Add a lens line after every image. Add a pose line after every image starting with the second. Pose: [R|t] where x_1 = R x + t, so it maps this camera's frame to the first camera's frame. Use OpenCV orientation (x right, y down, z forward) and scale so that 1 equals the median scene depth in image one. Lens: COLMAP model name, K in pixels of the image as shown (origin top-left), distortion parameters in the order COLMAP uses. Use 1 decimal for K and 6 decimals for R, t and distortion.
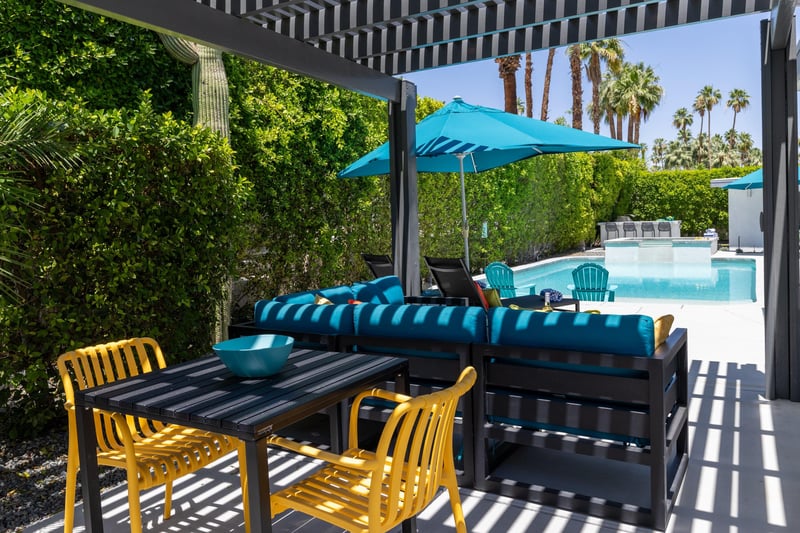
lens RADIAL K [[592.8, 0, 400.6], [0, 592.8, 242.4], [0, 0, 1]] dist [-0.002735, -0.001105]
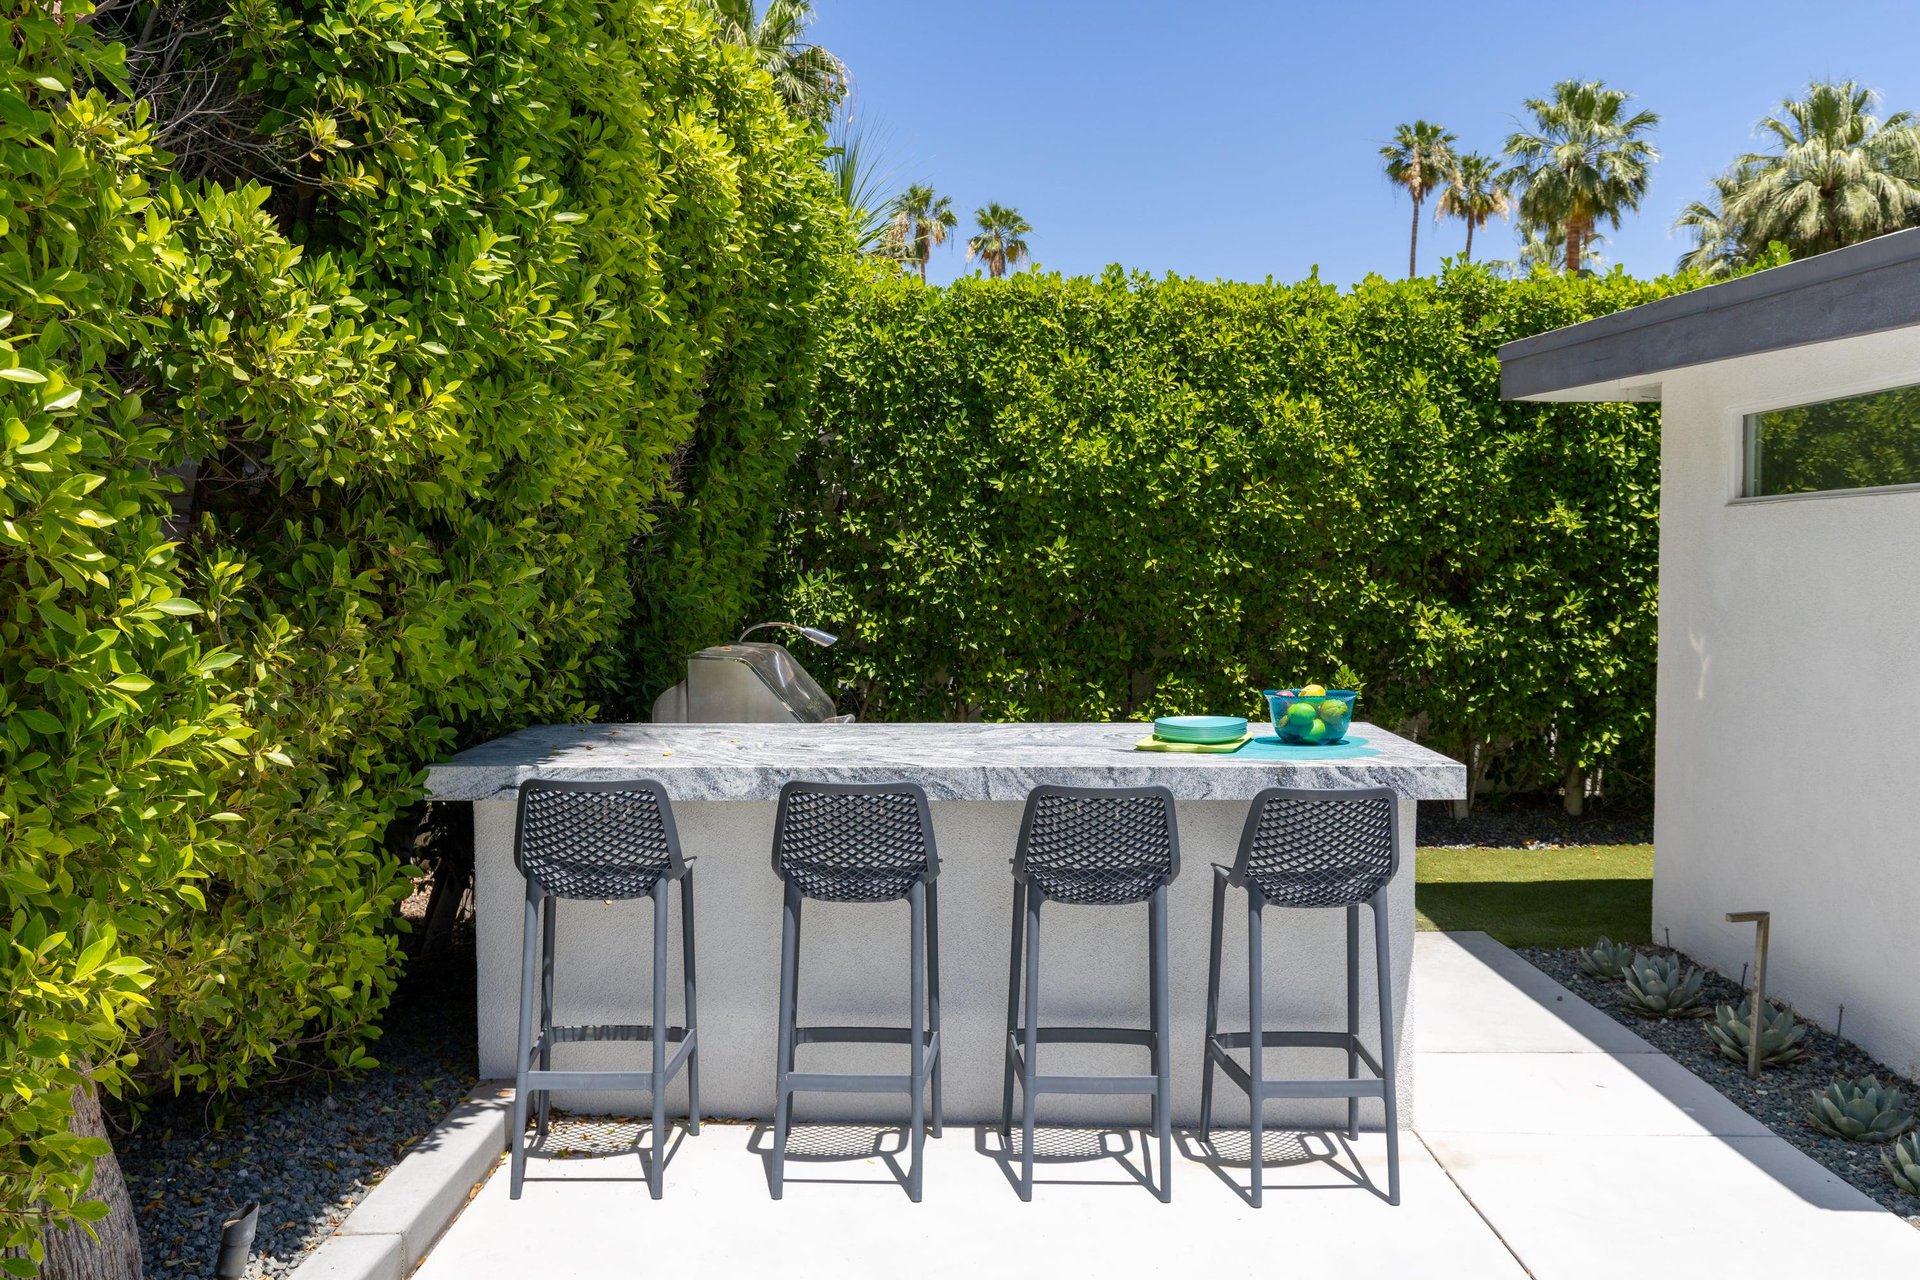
lens RADIAL K [[1707.6, 0, 960.0], [0, 1707.6, 640.0], [0, 0, 1]] dist [0.001214, 0.000089]
pose [[0.863692, 0.002012, 0.504015, 0.255253], [-0.001380, 0.999998, -0.001628, -0.043023], [-0.504017, 0.000711, 0.863693, 0.709556]]
